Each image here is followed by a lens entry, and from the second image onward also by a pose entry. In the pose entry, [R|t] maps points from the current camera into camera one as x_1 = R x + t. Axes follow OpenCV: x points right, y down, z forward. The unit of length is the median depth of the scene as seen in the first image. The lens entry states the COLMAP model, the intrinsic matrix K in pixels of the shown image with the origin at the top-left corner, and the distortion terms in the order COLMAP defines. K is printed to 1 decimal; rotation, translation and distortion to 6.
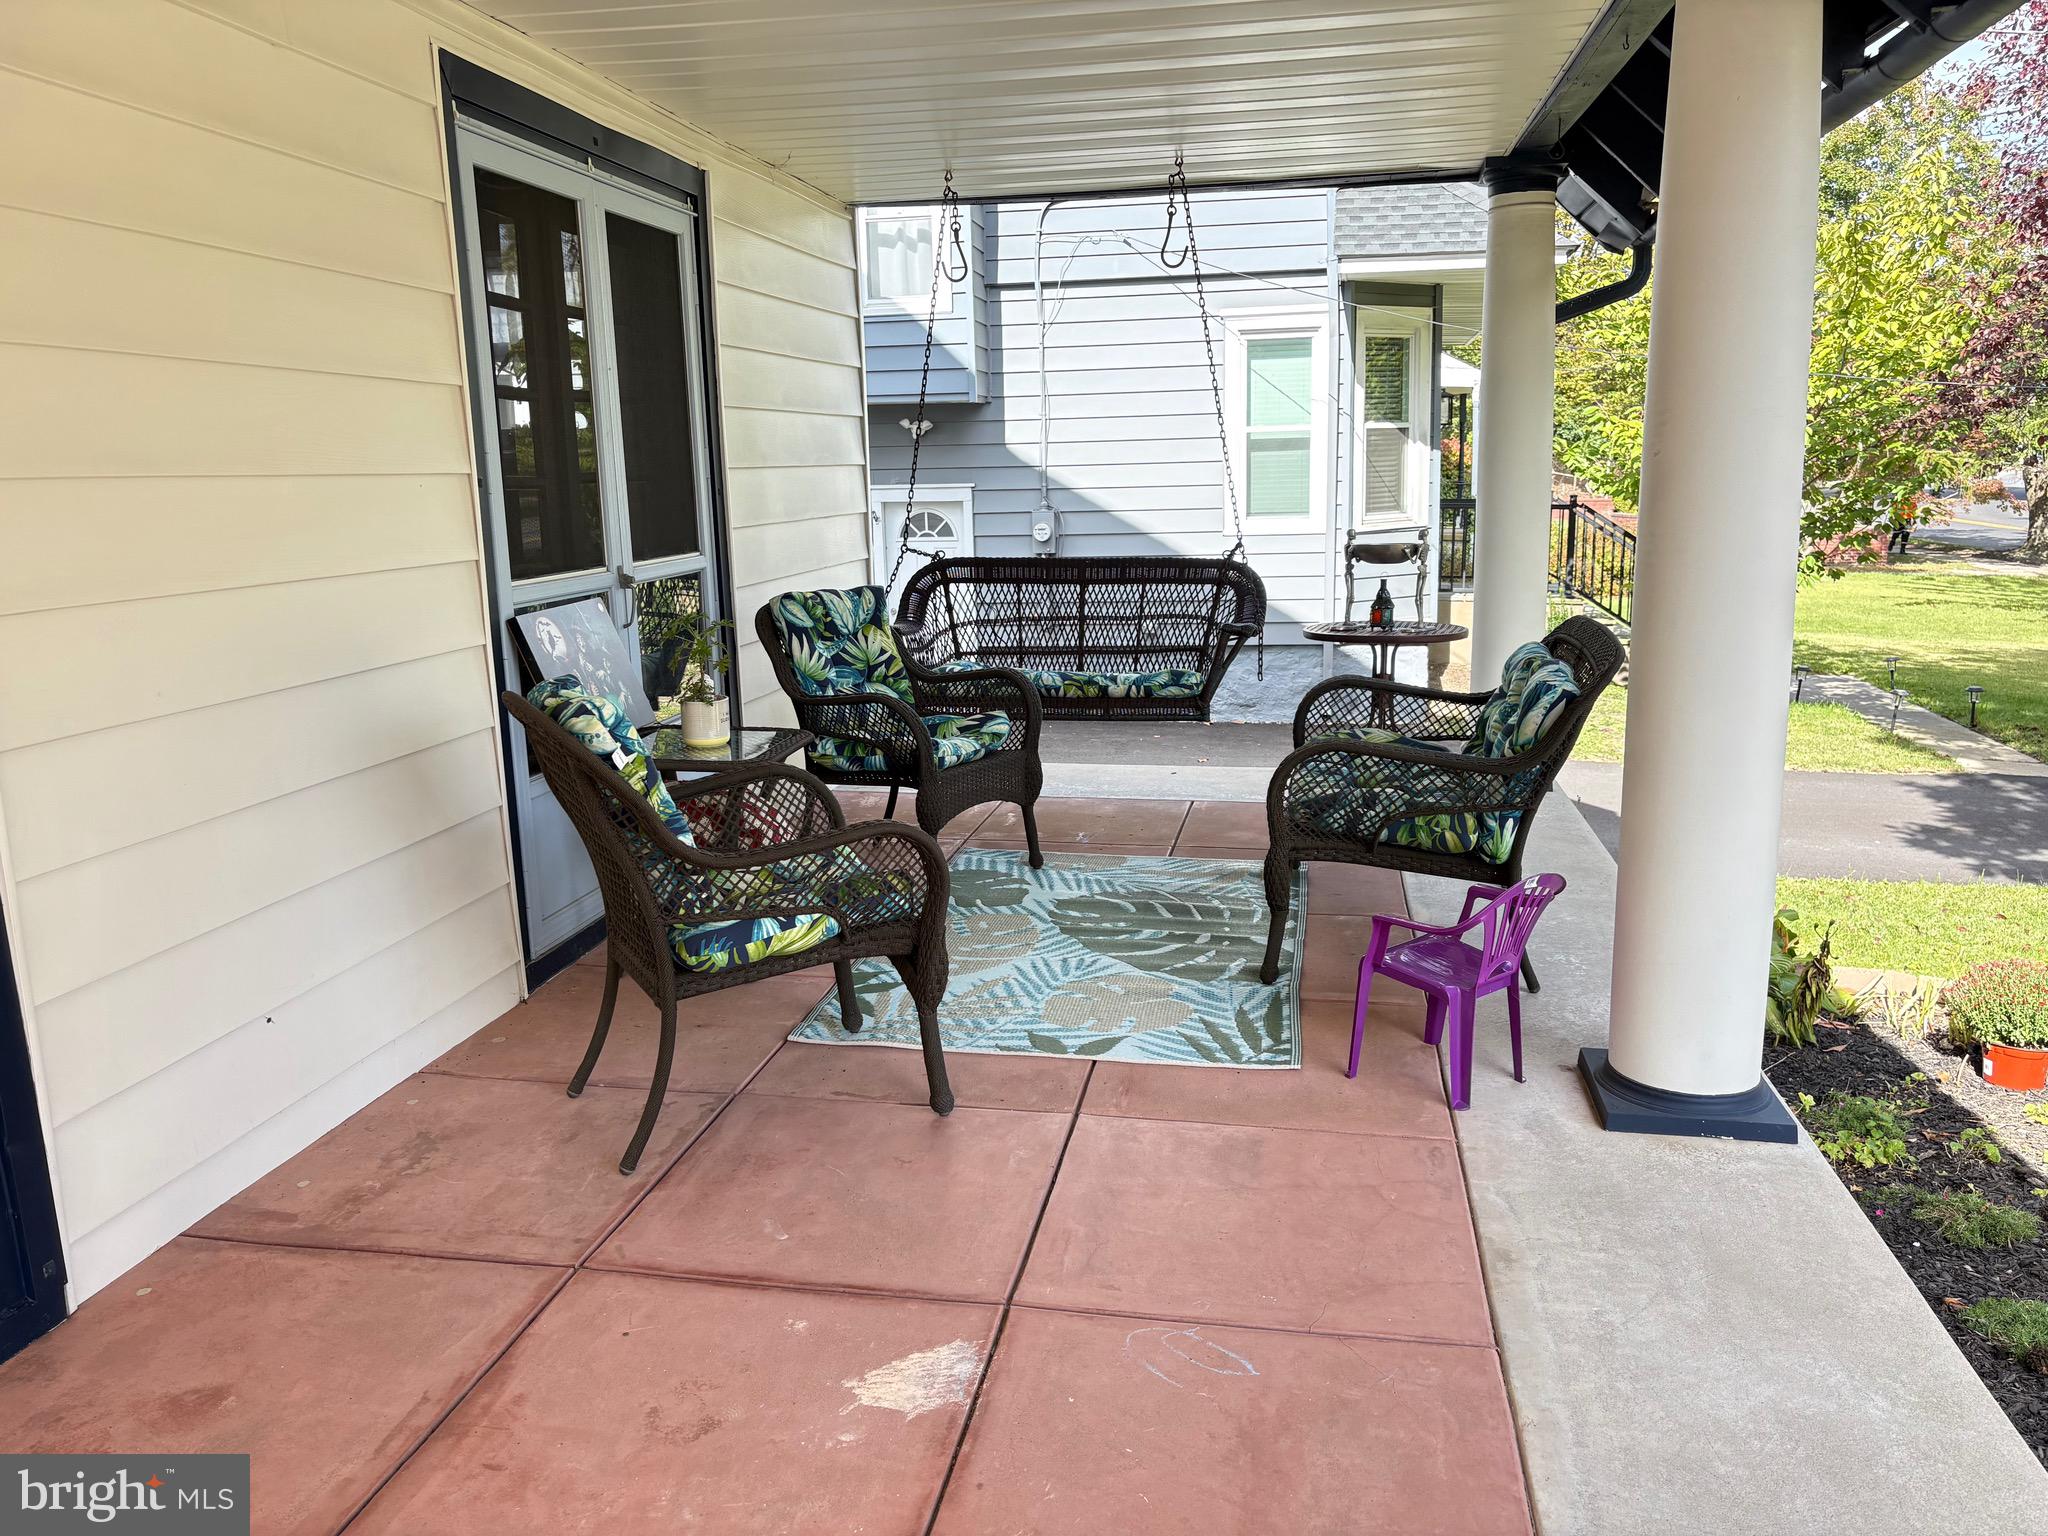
lens RADIAL K [[1530.8, 0, 1024.0], [0, 1530.8, 768.0], [0, 0, 1]] dist [0.011070, 0.000933]
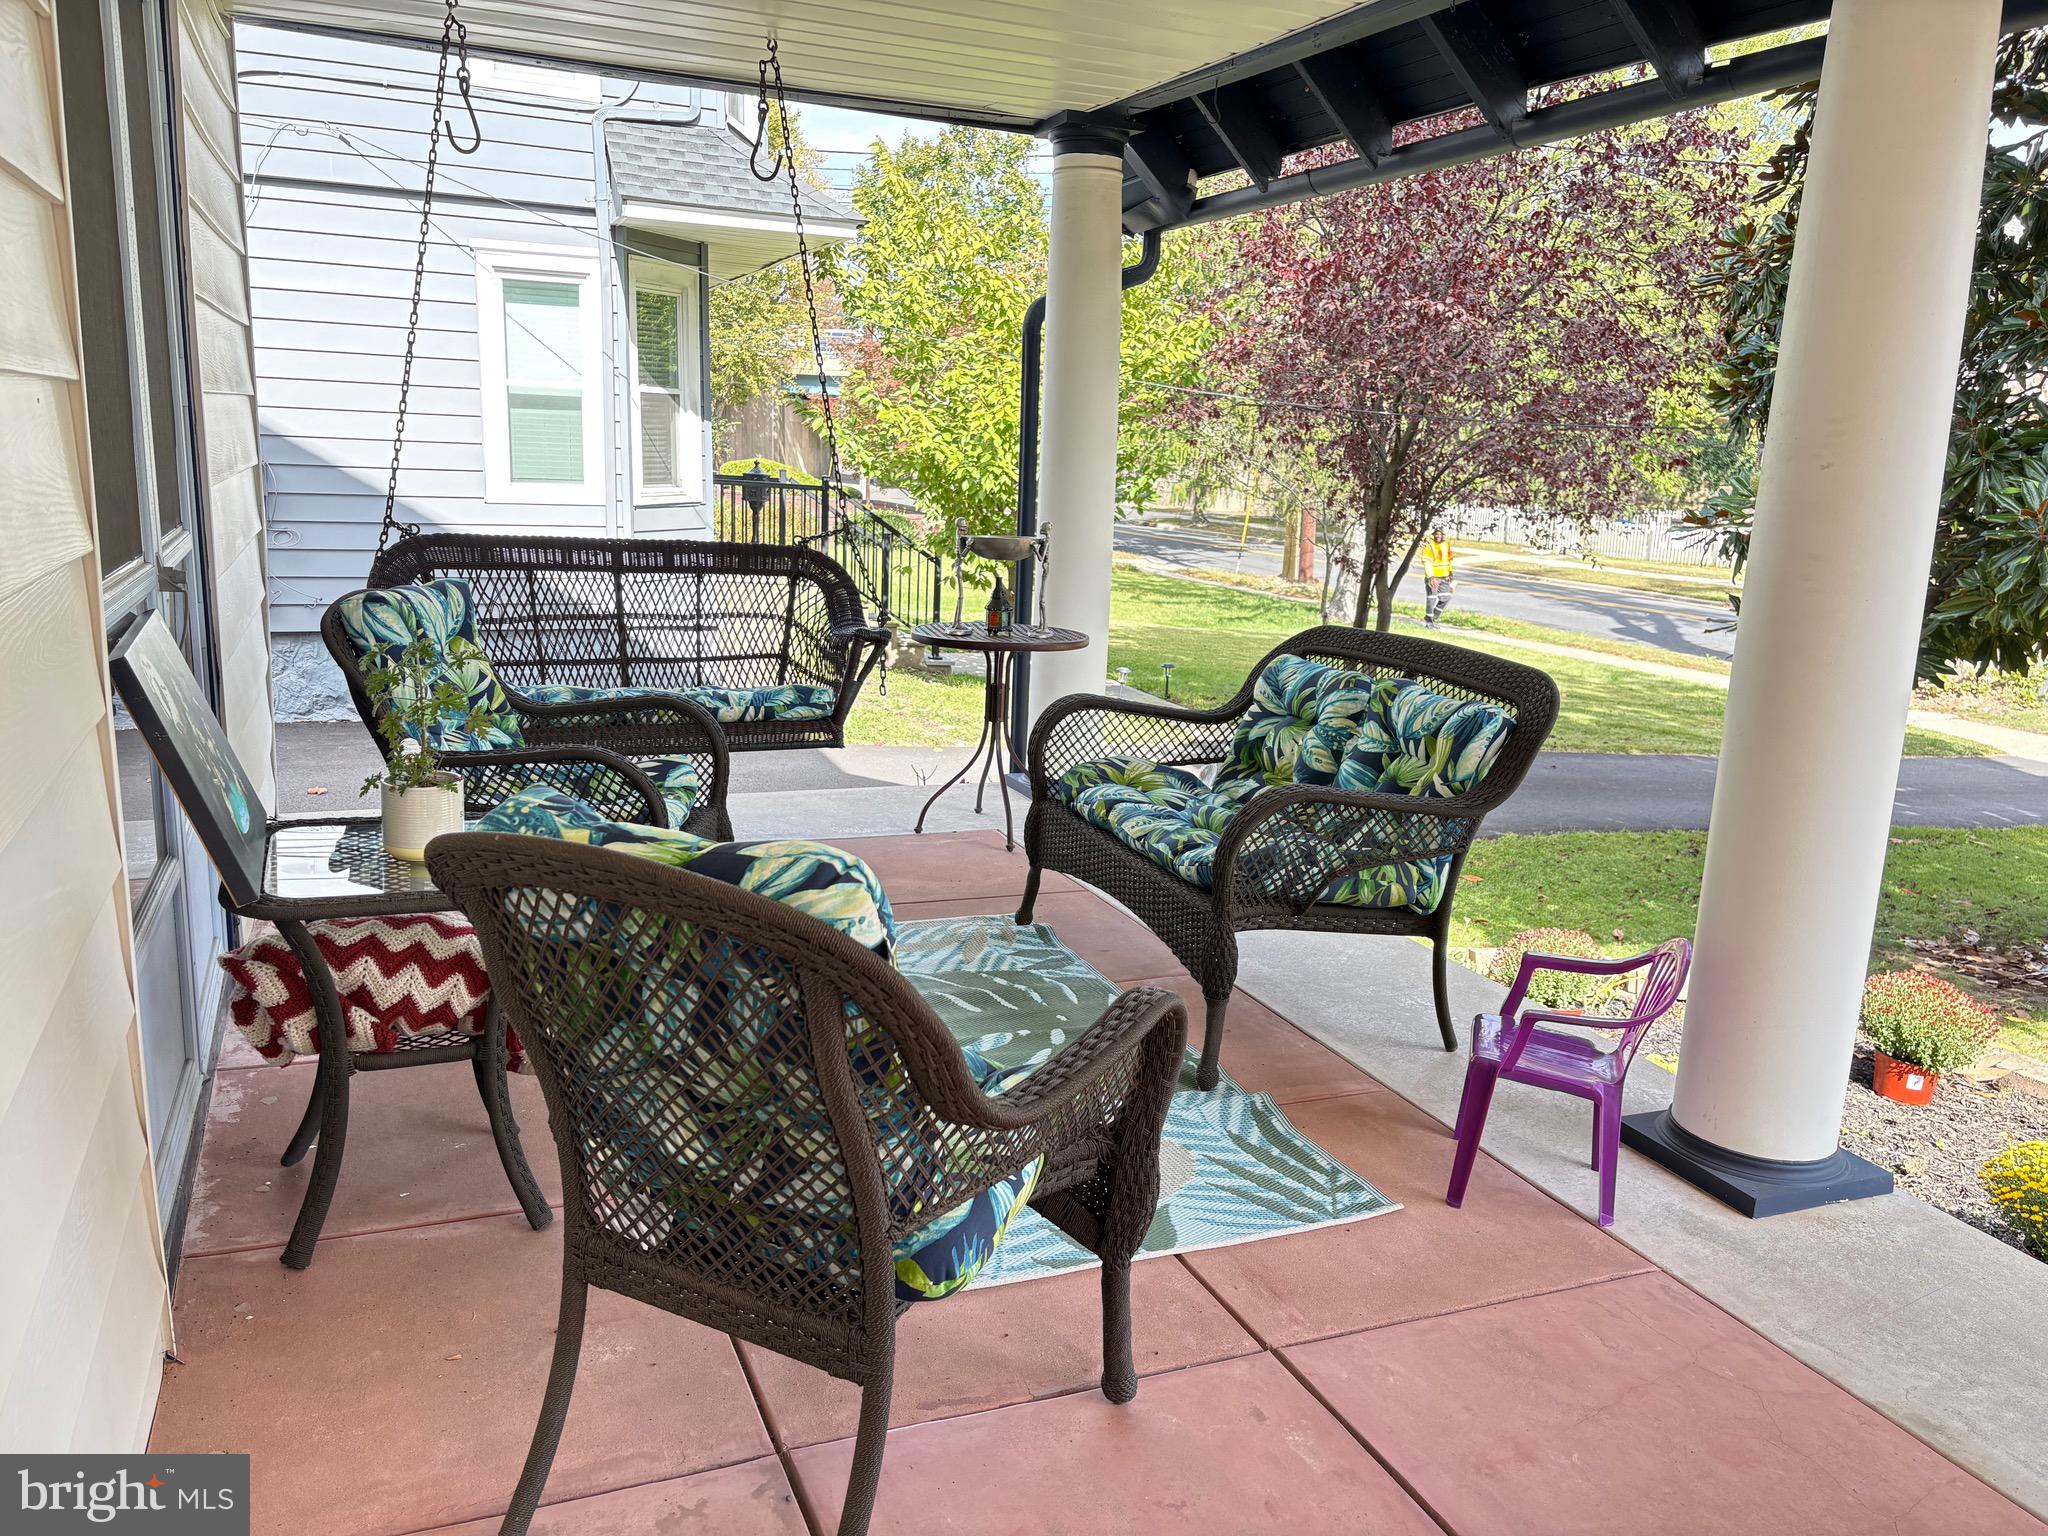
lens RADIAL K [[1530.8, 0, 1024.0], [0, 1530.8, 768.0], [0, 0, 1]] dist [0.011070, 0.000933]
pose [[0.831004, -0.057157, 0.553323, -0.251491], [0.046131, 0.998362, 0.033847, -0.042694], [-0.554351, -0.002602, 0.832279, 0.266370]]
